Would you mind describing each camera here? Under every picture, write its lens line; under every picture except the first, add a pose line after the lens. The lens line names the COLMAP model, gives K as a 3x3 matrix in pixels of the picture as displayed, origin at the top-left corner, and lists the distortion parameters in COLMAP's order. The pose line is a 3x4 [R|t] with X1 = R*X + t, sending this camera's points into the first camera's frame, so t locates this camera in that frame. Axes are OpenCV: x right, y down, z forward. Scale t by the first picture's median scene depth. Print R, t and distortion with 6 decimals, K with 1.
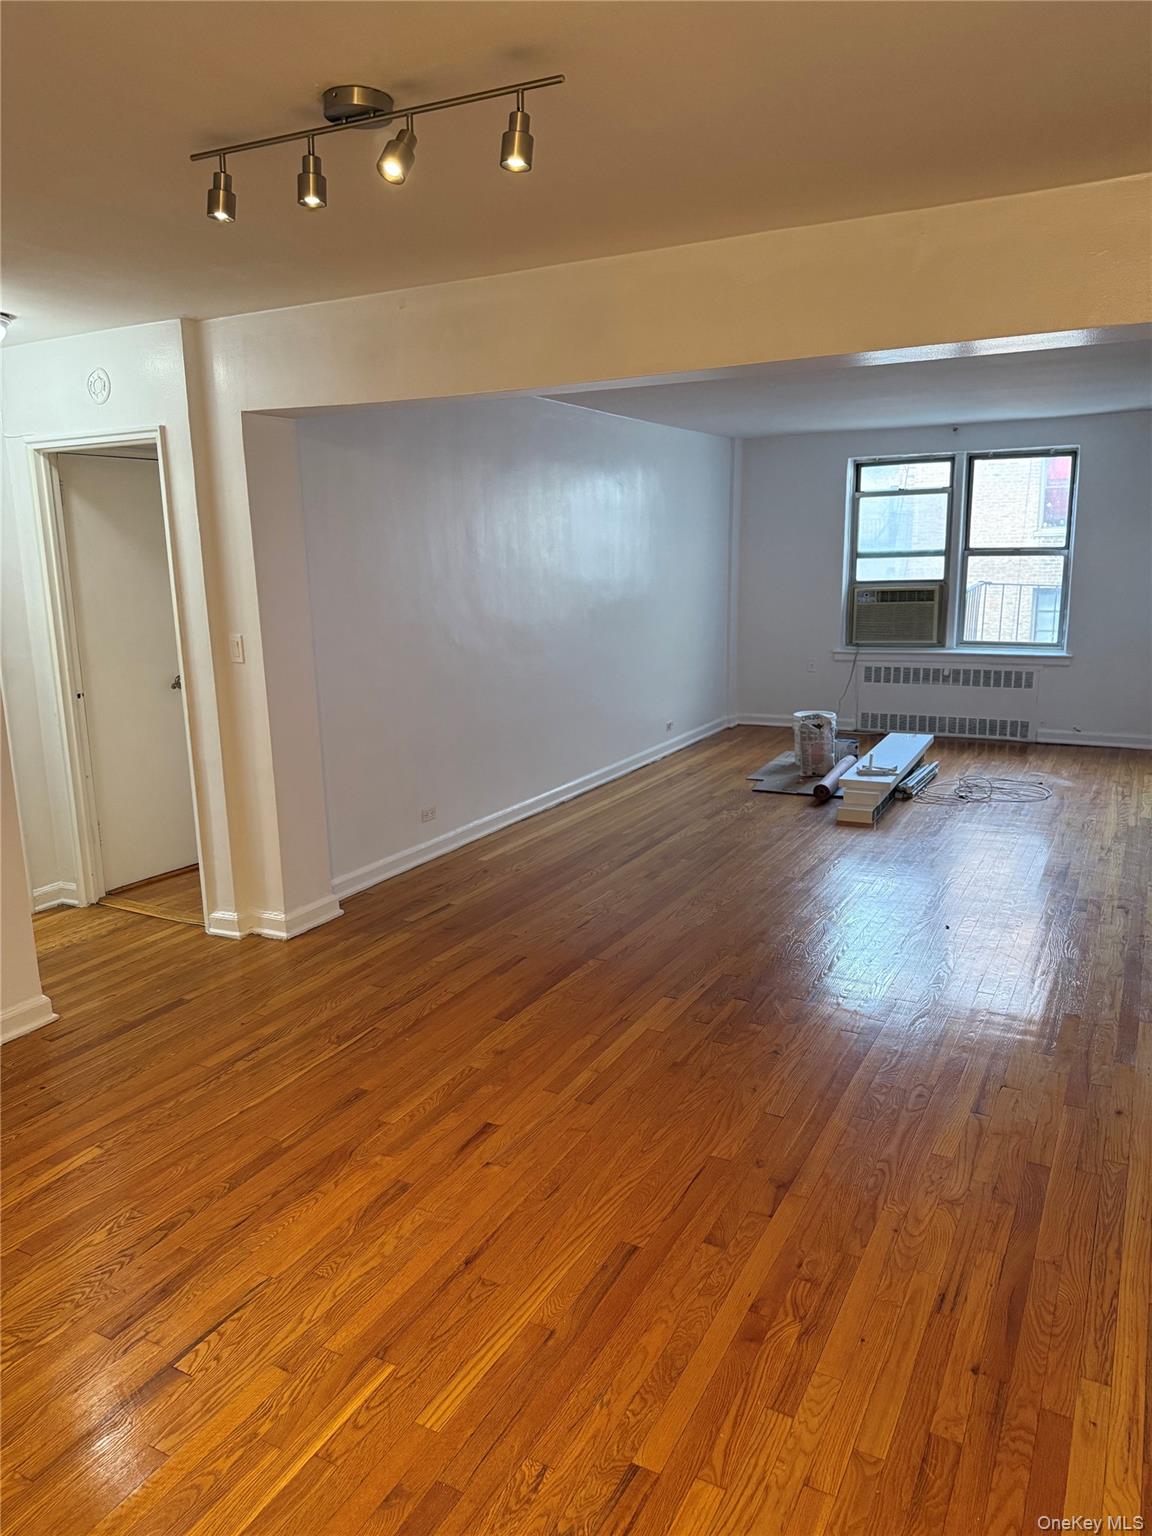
lens RADIAL K [[1072.1, 0, 564.6], [0, 1072.1, 771.6], [0, 0, 1]] dist [0.037458, -0.041028]
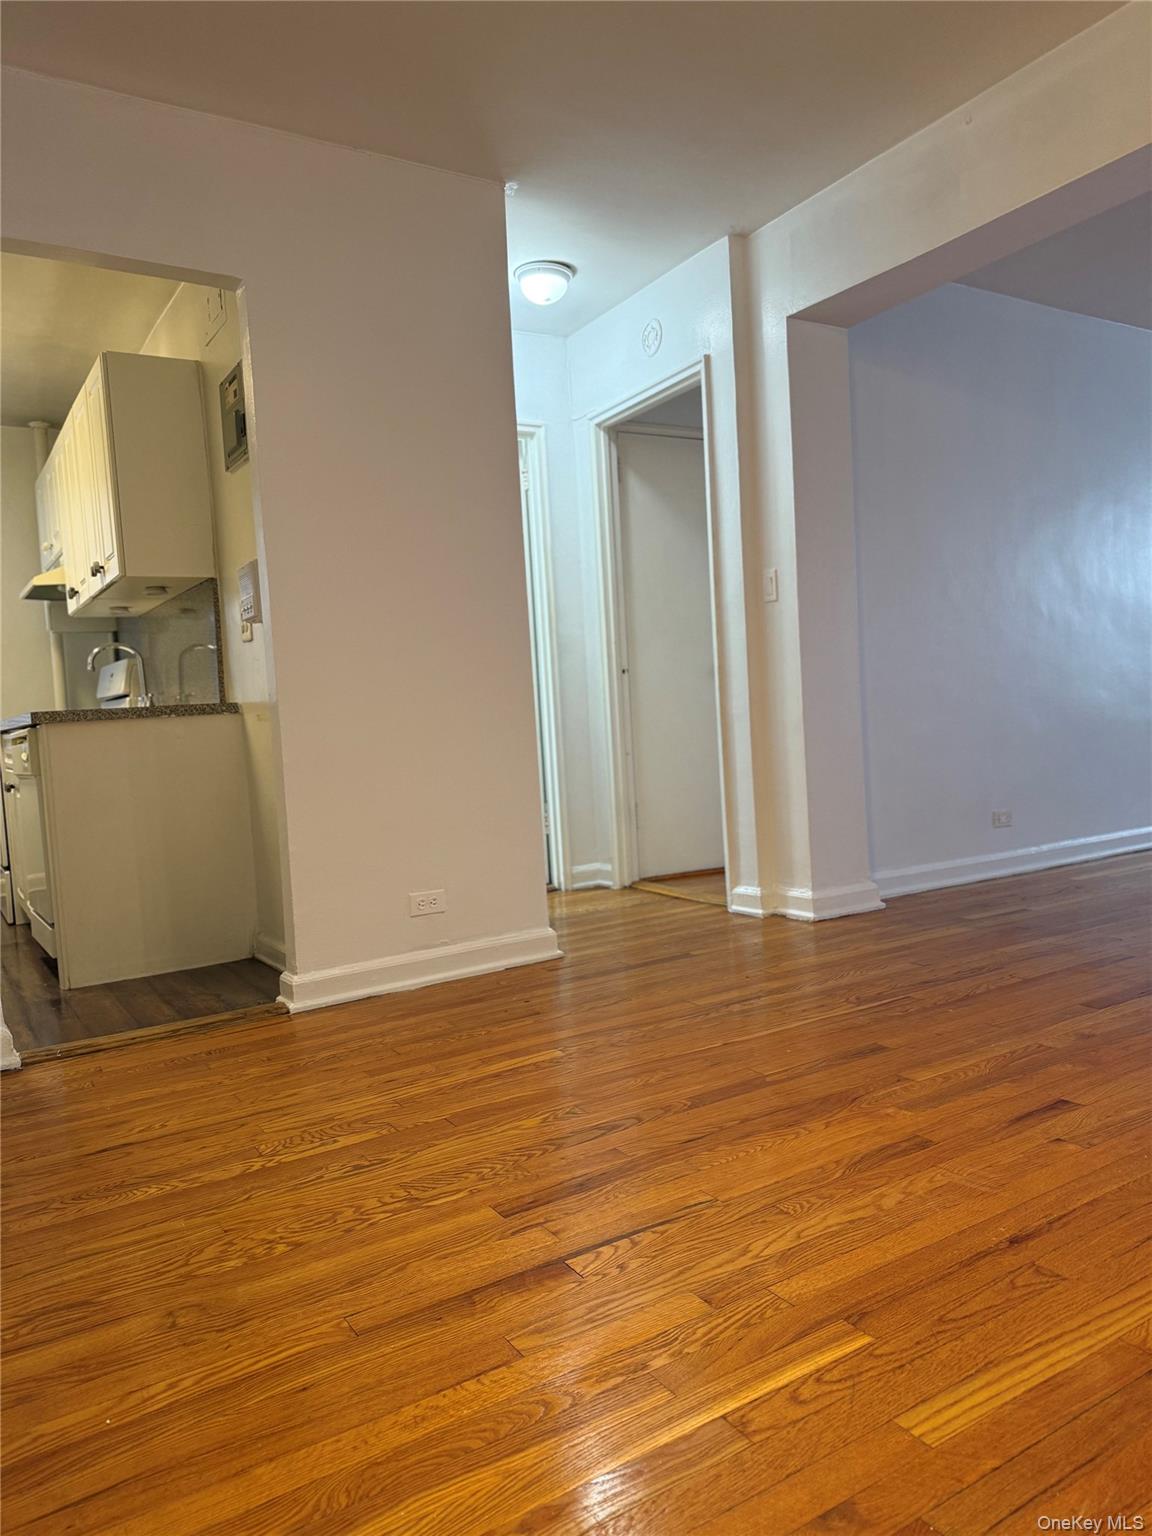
lens RADIAL K [[1072.1, 0, 589.3], [0, 1072.1, 775.7], [0, 0, 1]] dist [0.037458, -0.041028]
pose [[0.871305, -0.001007, -0.490742, 0.002474], [-0.061784, 0.991816, -0.111731, 0.199926], [0.486838, 0.127672, 0.864112, 0.224823]]
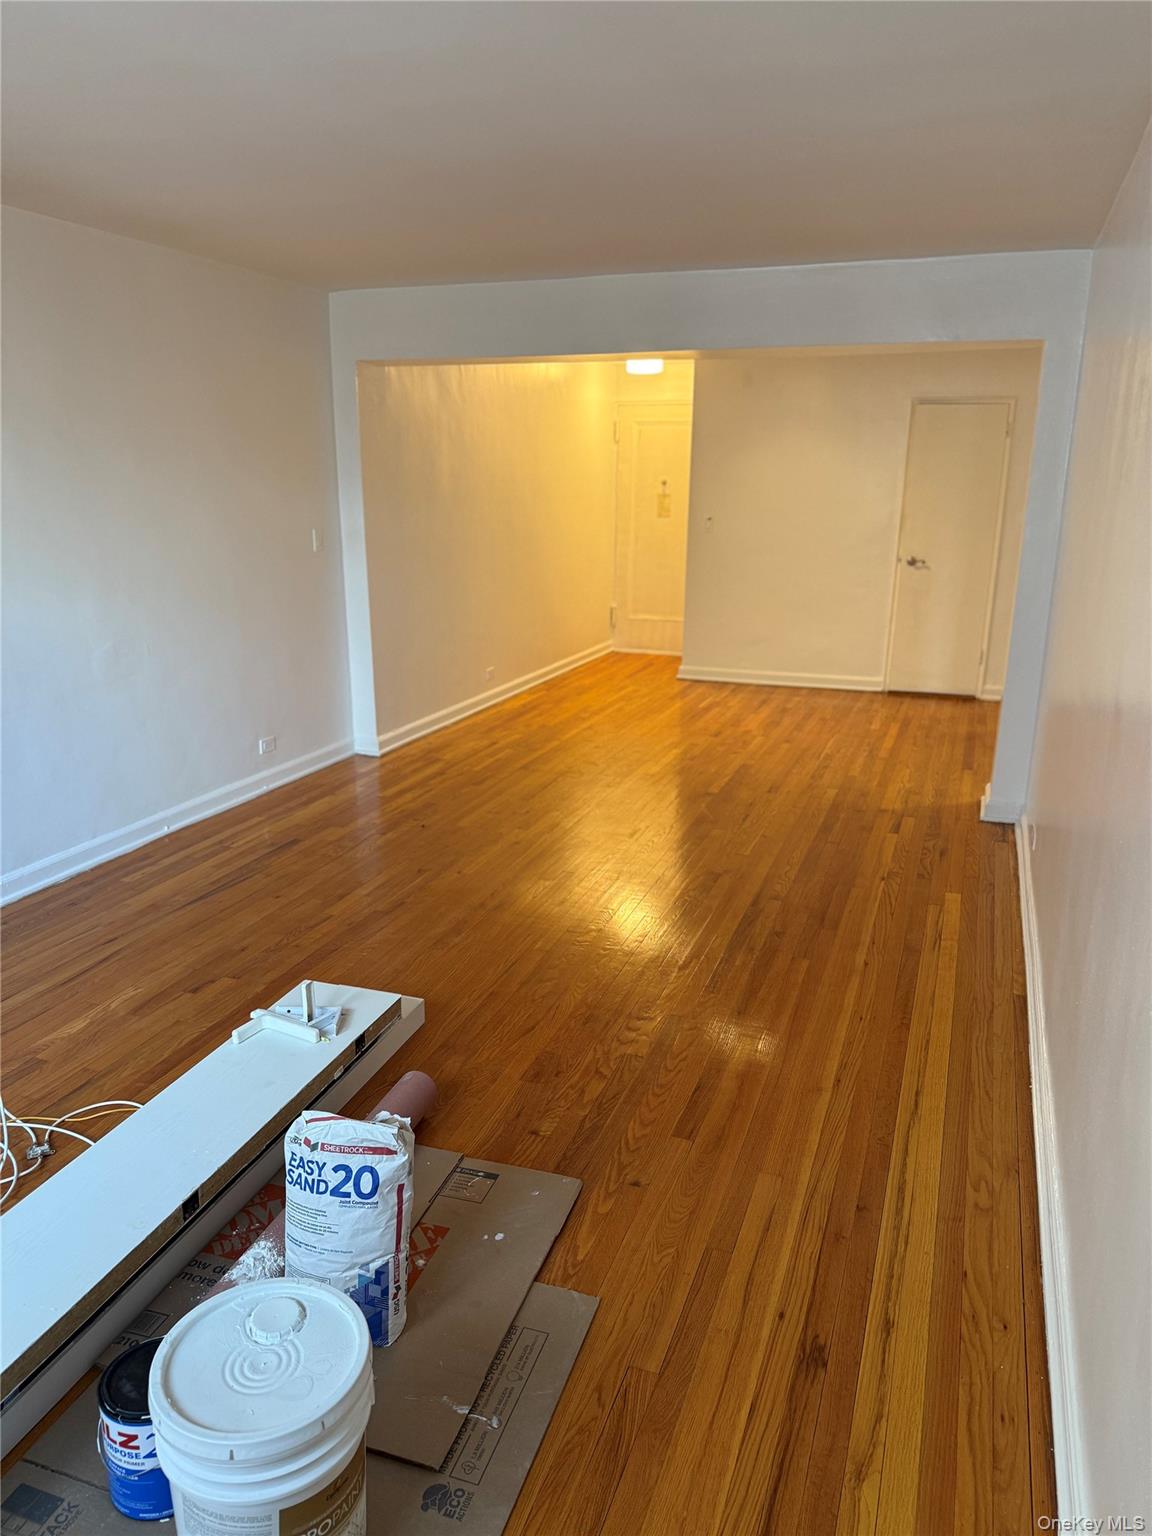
lens RADIAL K [[1072.1, 0, 566.3], [0, 1072.1, 773.8], [0, 0, 1]] dist [0.037458, -0.041028]
pose [[-0.991160, 0.050632, -0.122627, 0.462675], [-0.010920, 0.890040, 0.455751, -0.551750], [0.132219, 0.453061, -0.881620, 2.672929]]
